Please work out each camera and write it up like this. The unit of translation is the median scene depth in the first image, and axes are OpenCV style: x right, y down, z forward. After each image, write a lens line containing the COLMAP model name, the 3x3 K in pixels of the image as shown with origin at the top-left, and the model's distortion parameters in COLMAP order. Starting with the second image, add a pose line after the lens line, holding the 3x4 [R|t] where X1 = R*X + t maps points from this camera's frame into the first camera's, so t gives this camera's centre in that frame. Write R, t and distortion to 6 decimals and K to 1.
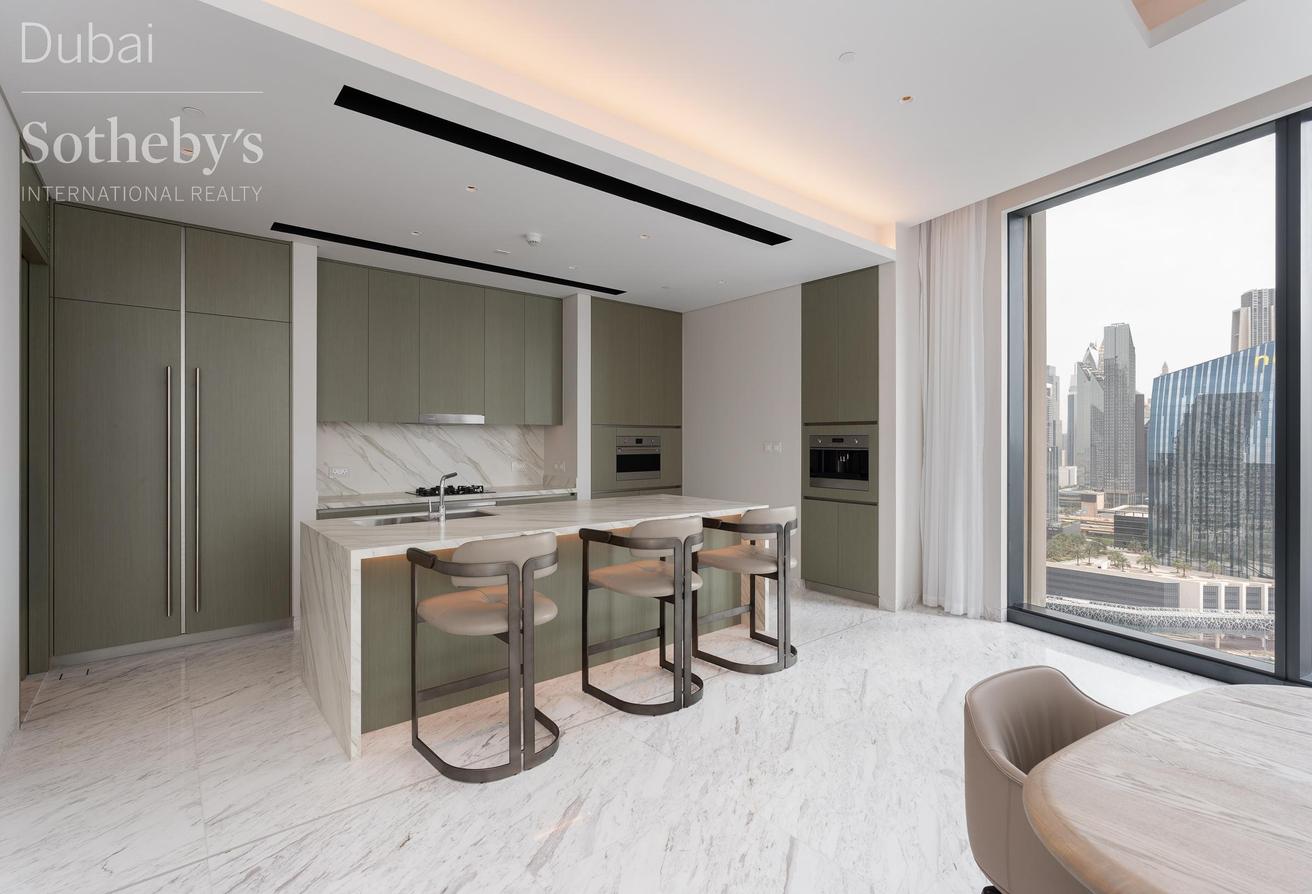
lens RADIAL K [[602.6, 0, 661.5], [0, 602.6, 440.2], [0, 0, 1]] dist [-0.001839, 0.001604]
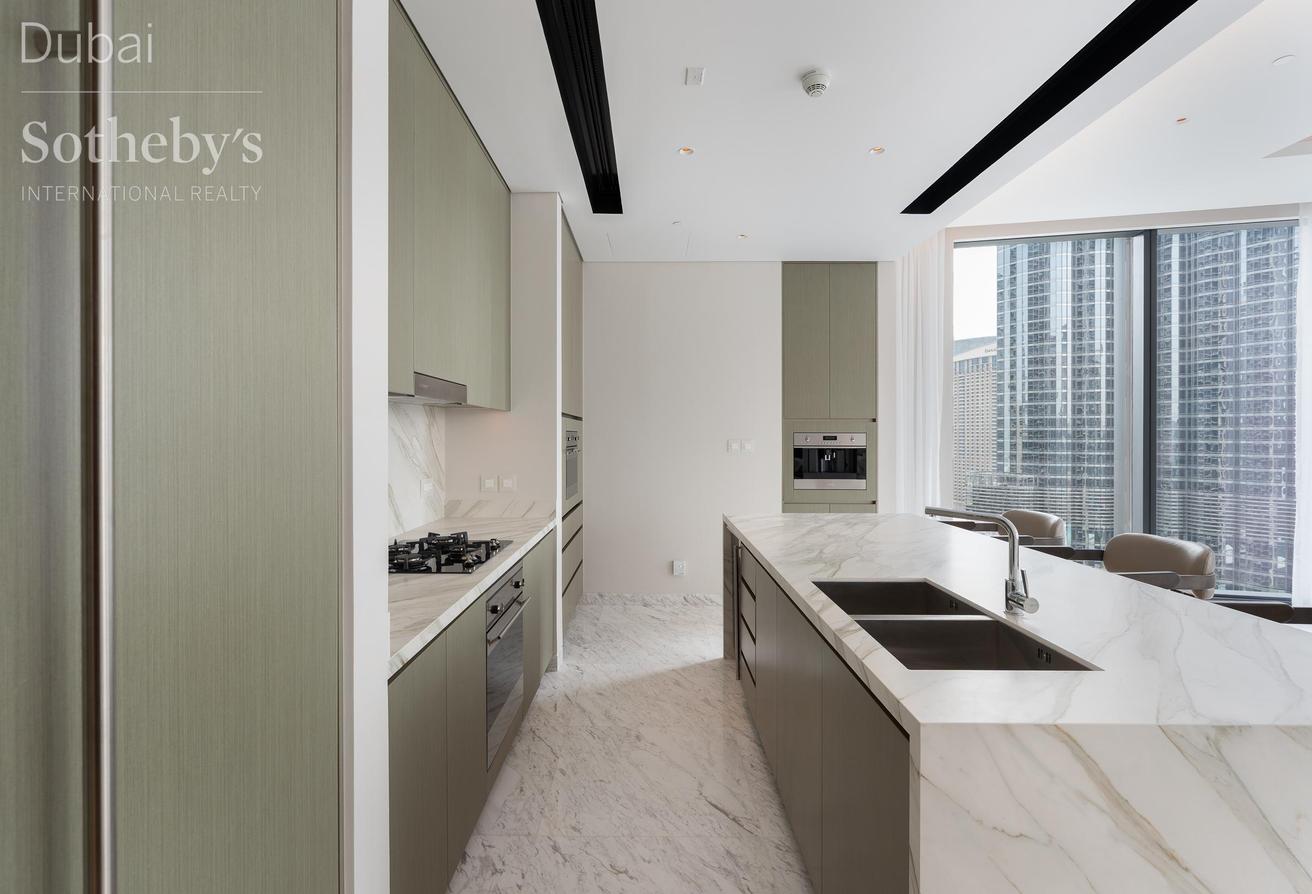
lens RADIAL K [[602.6, 0, 644.6], [0, 602.6, 442.5], [0, 0, 1]] dist [-0.001839, 0.001604]
pose [[0.659613, -0.008460, 0.751558, -0.522385], [0.002527, 0.999956, 0.009037, -0.001552], [-0.751601, -0.004062, 0.659605, 0.512961]]
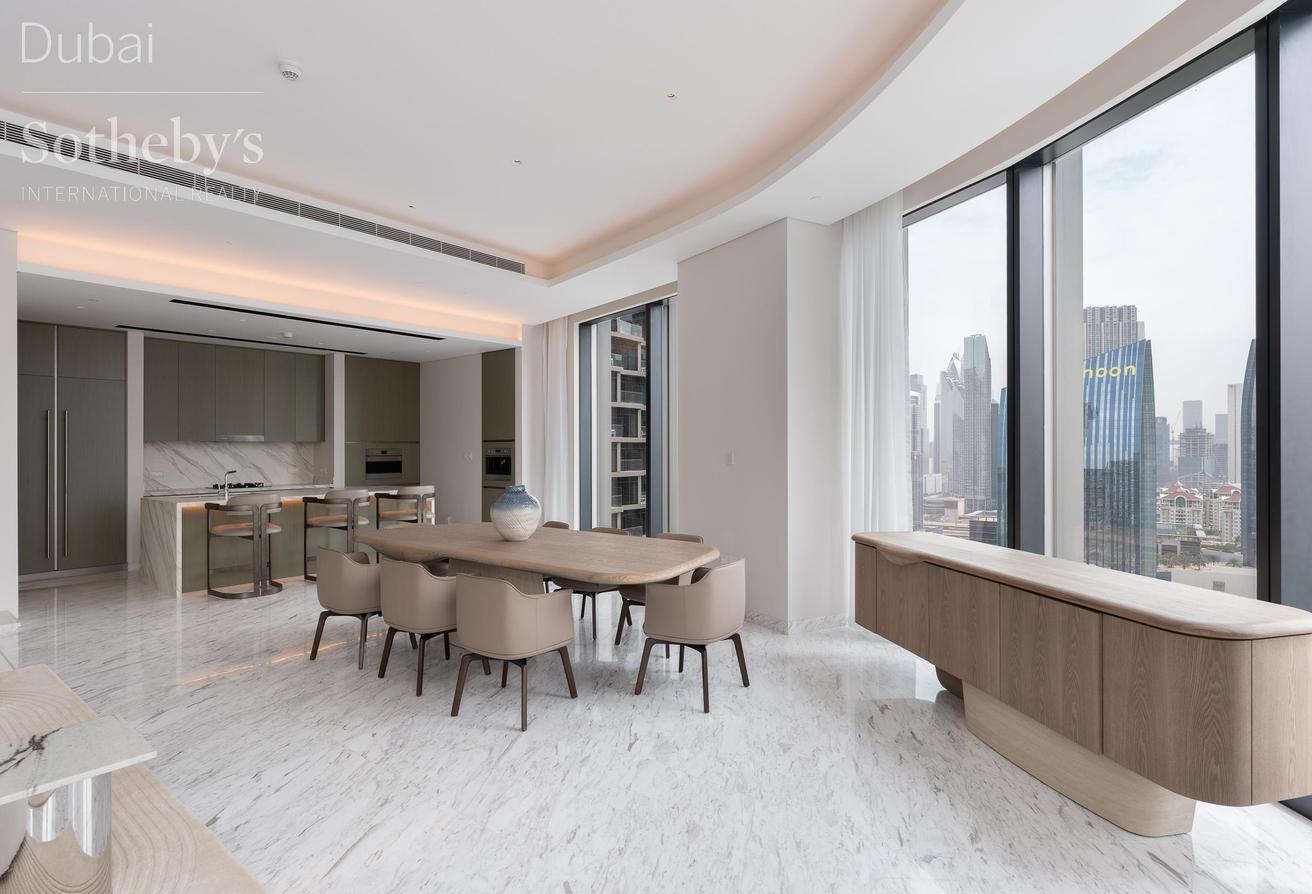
lens RADIAL K [[665.6, 0, 661.0], [0, 665.6, 444.1], [0, 0, 1]] dist [-0.003040, -0.000069]
pose [[0.980620, -0.003696, 0.195886, 0.320438], [0.005464, 0.999949, -0.008484, -0.001449], [-0.195845, 0.009389, 0.980590, -0.745194]]
